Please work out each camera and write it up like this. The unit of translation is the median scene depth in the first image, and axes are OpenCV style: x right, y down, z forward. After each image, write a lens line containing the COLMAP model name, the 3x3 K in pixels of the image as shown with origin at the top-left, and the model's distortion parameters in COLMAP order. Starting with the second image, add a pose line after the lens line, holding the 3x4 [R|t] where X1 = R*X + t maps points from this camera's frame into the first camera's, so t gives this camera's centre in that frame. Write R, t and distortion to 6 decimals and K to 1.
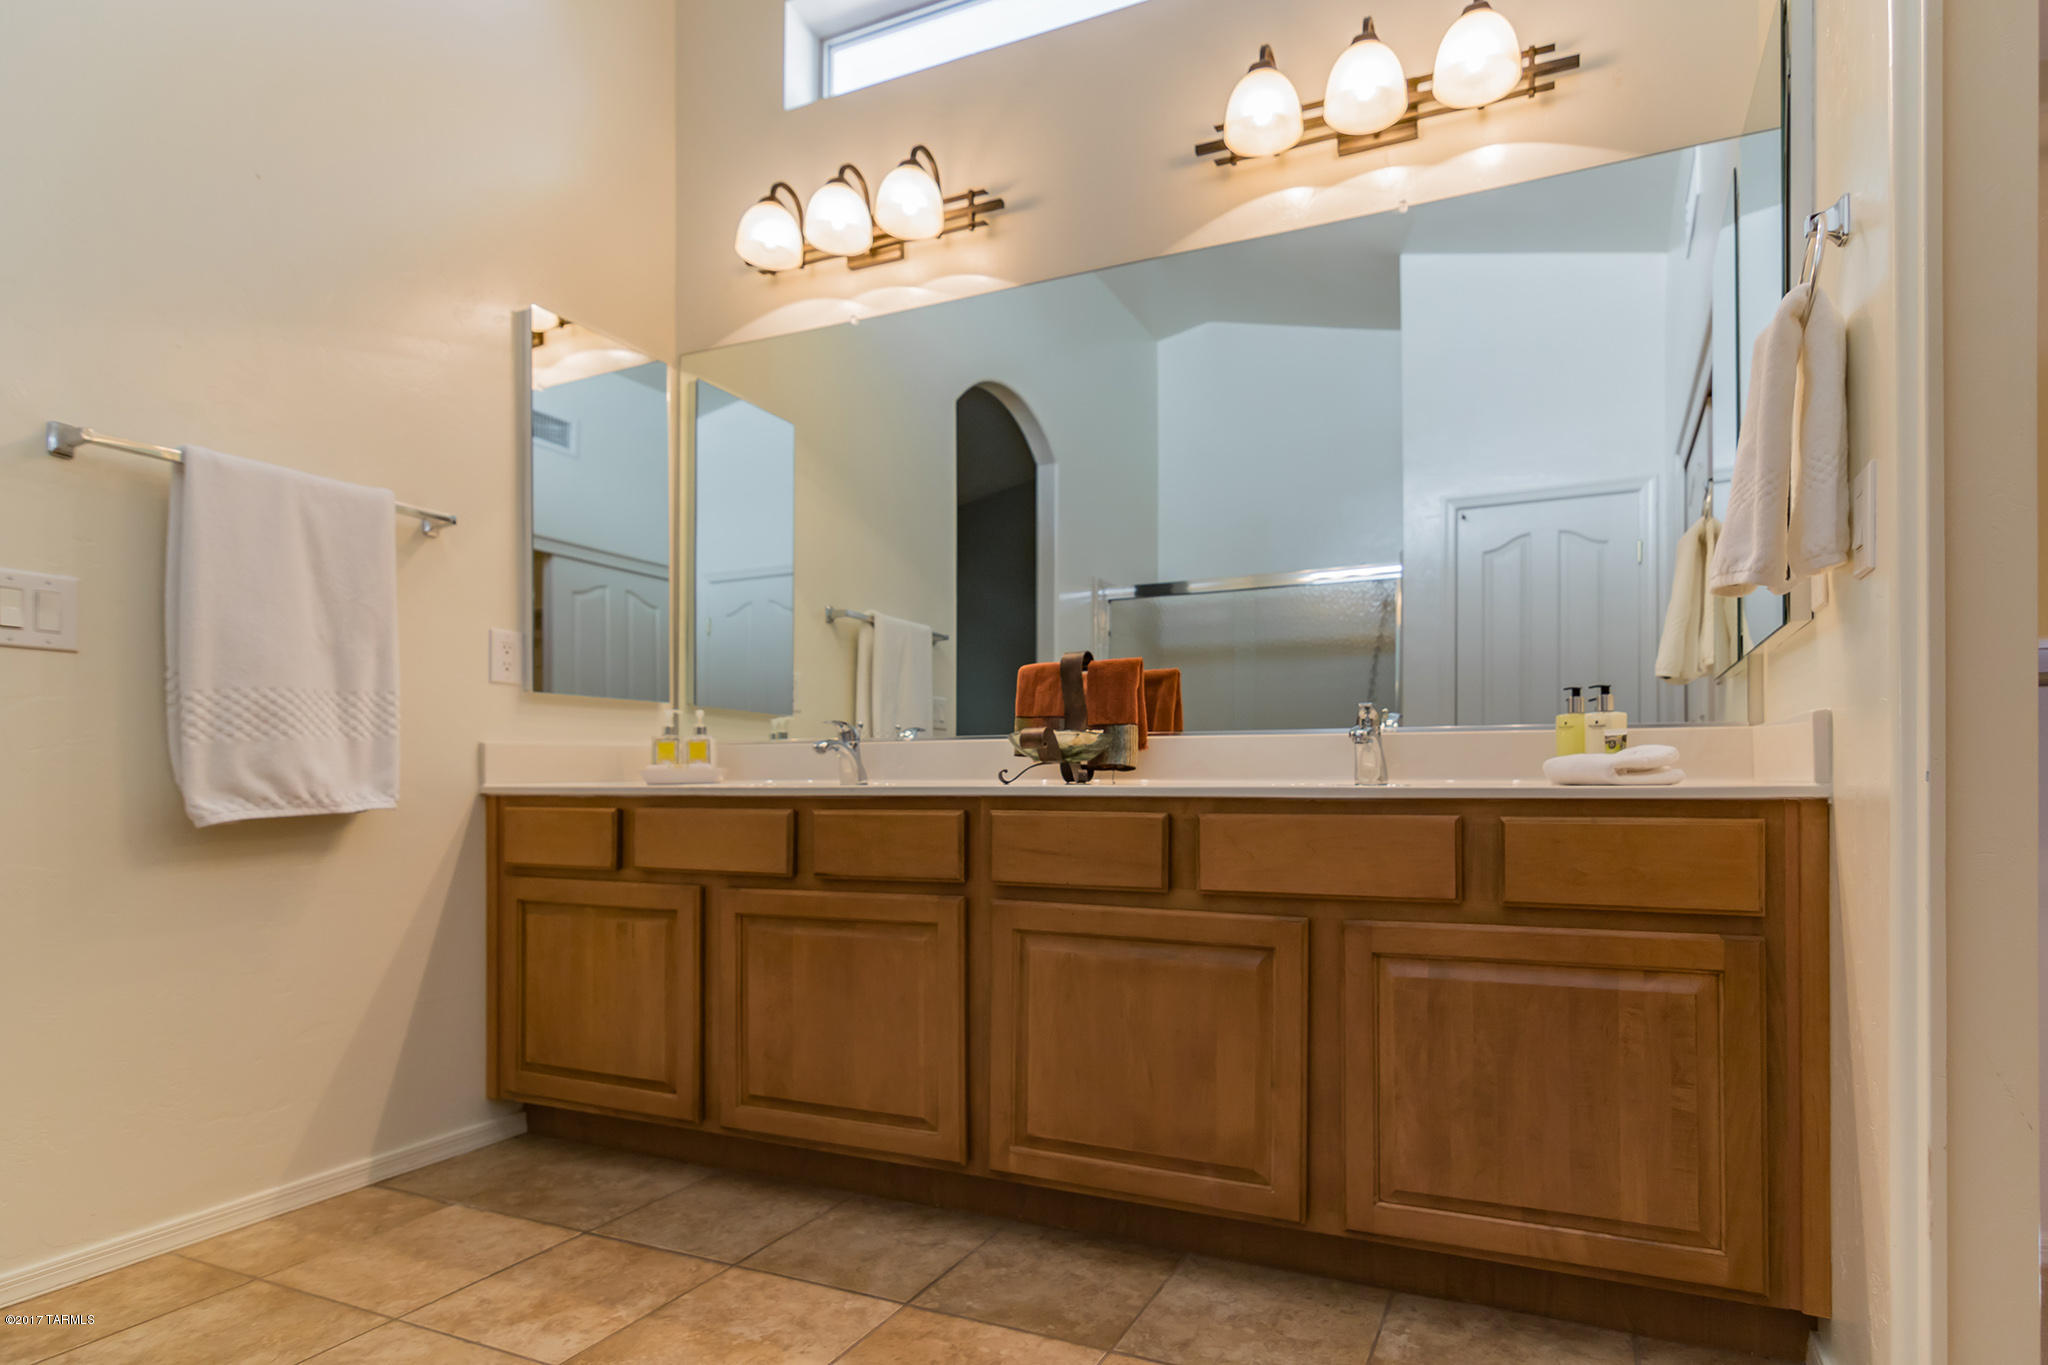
lens RADIAL K [[1114.4, 0, 1027.3], [0, 1114.4, 777.9], [0, 0, 1]] dist [0.002979, 0.001227]
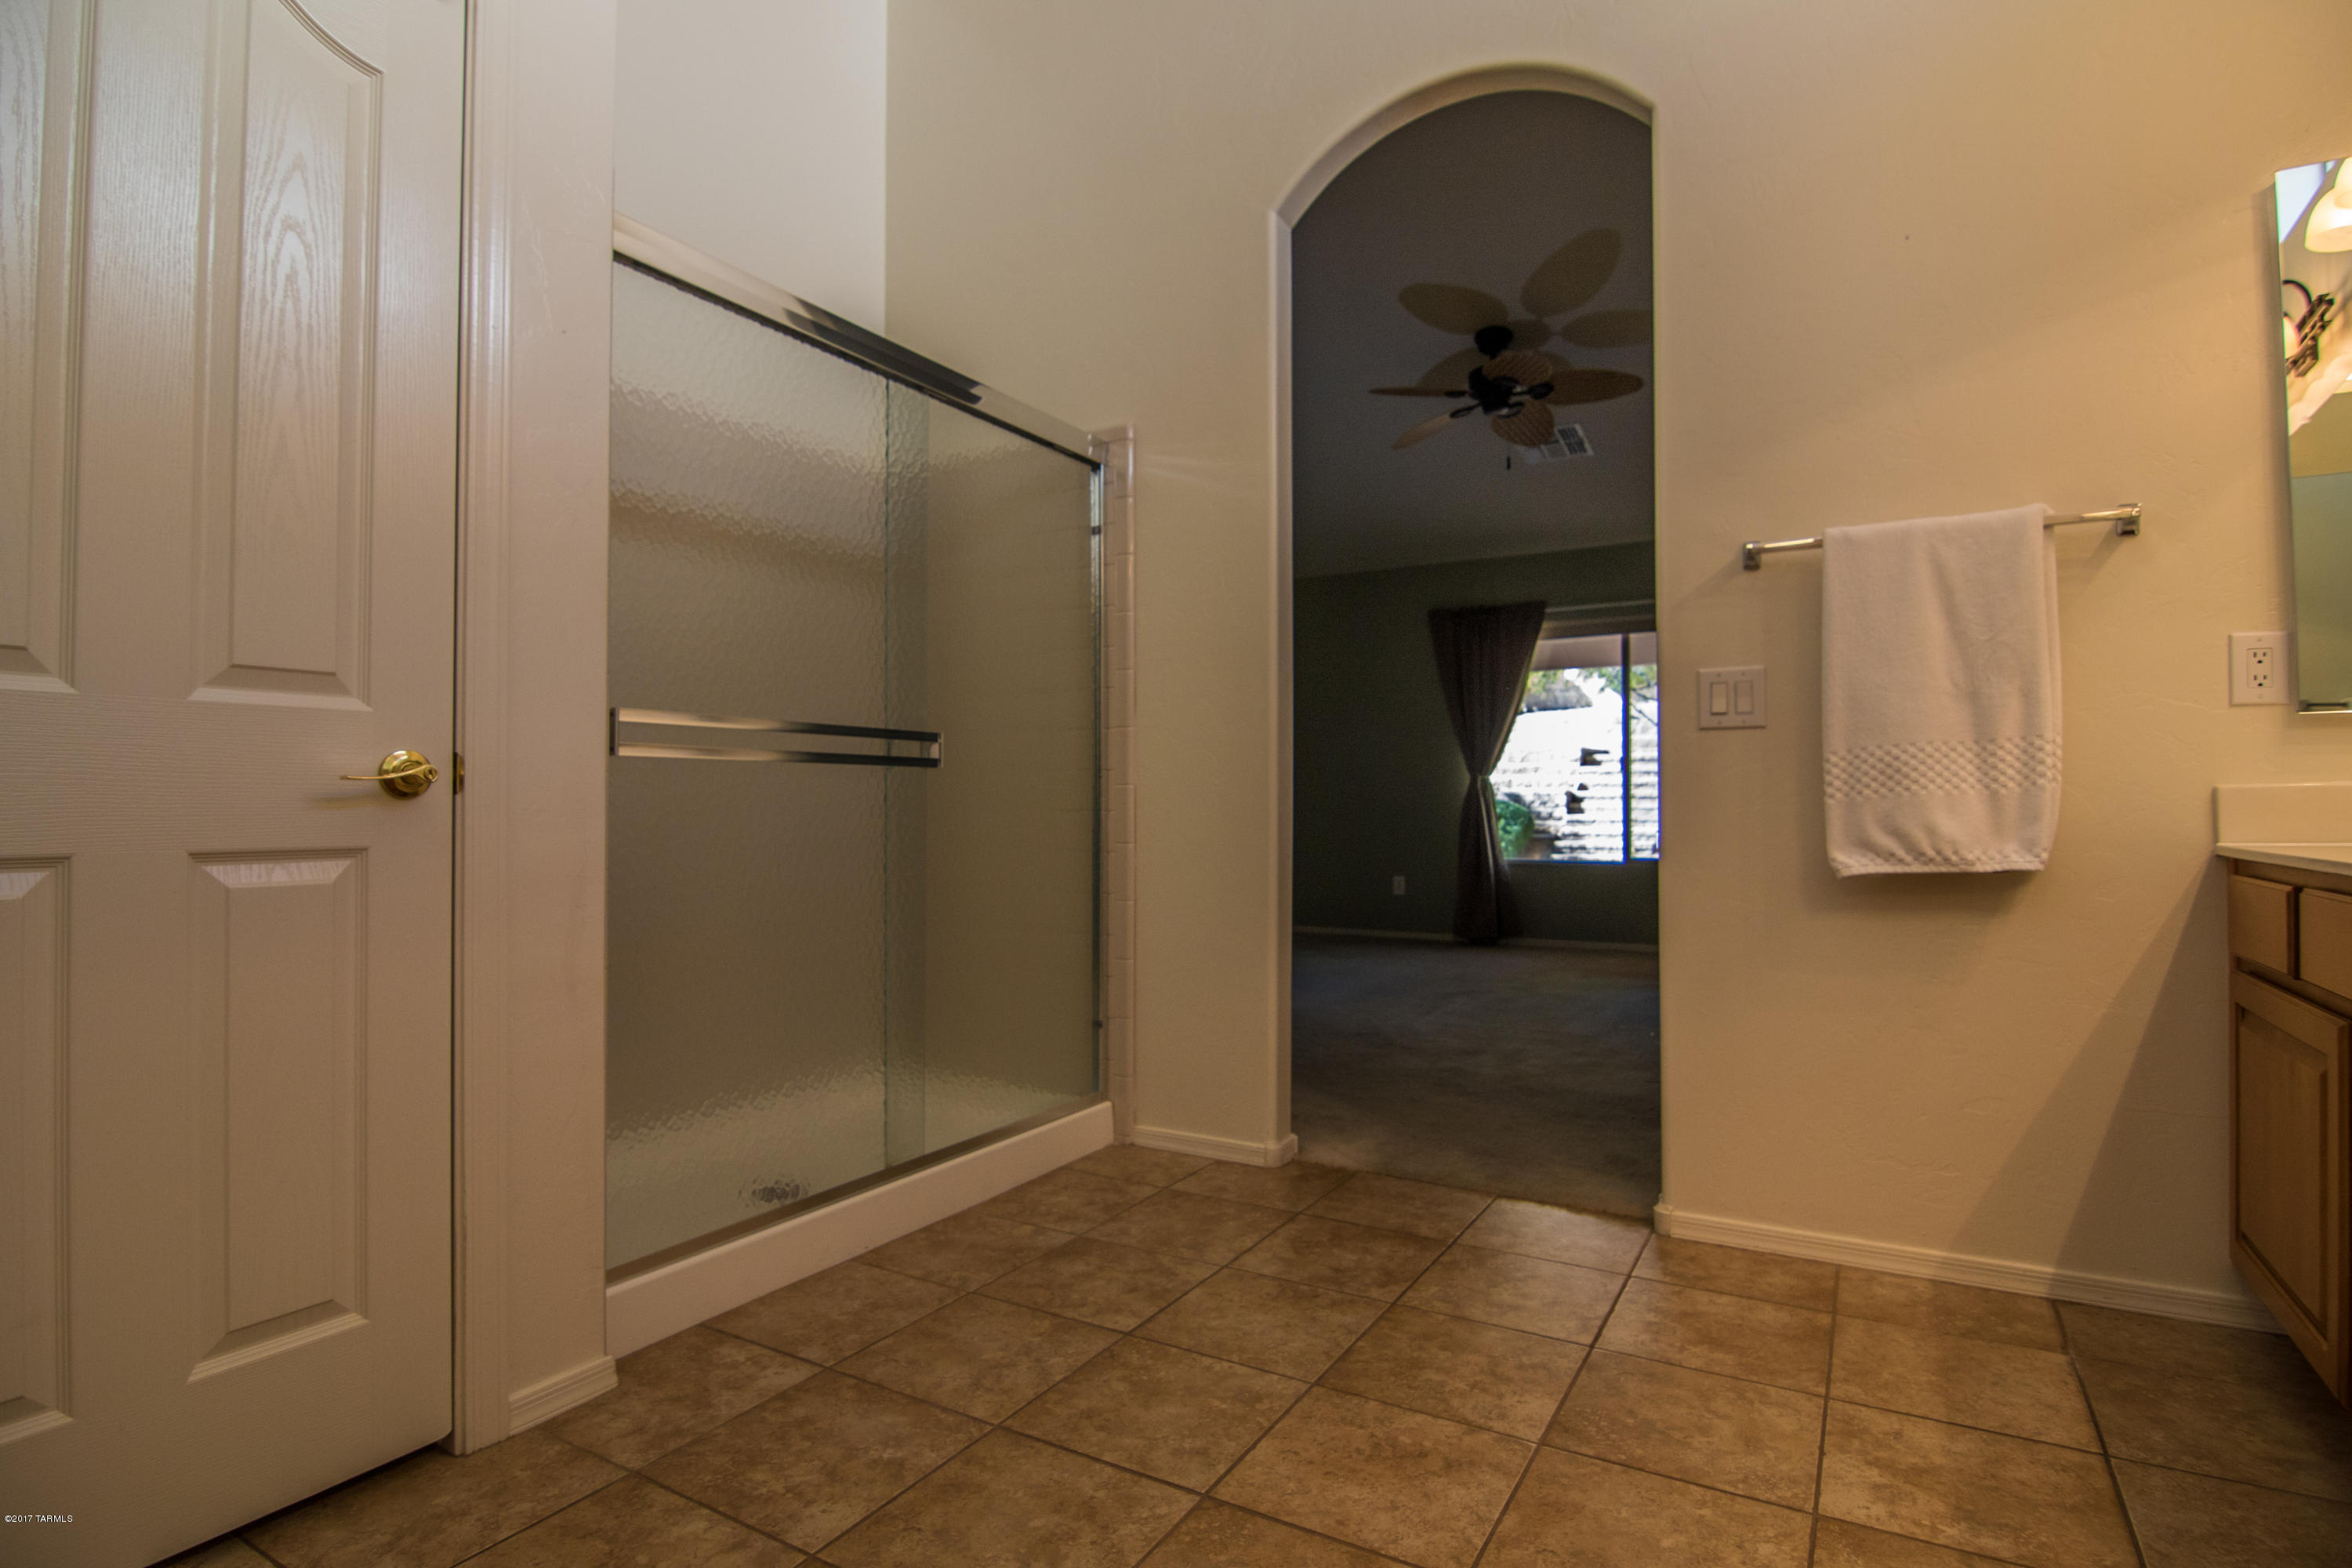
lens RADIAL K [[1173.6, 0, 1176.0], [0, 1173.6, 784.0], [0, 0, 1]] dist [-0.034832, -0.000422]
pose [[-0.110047, -0.020386, -0.993717, 0.423786], [0.007107, 0.999748, -0.021297, -0.026993], [0.993901, -0.009406, -0.109875, 0.466352]]
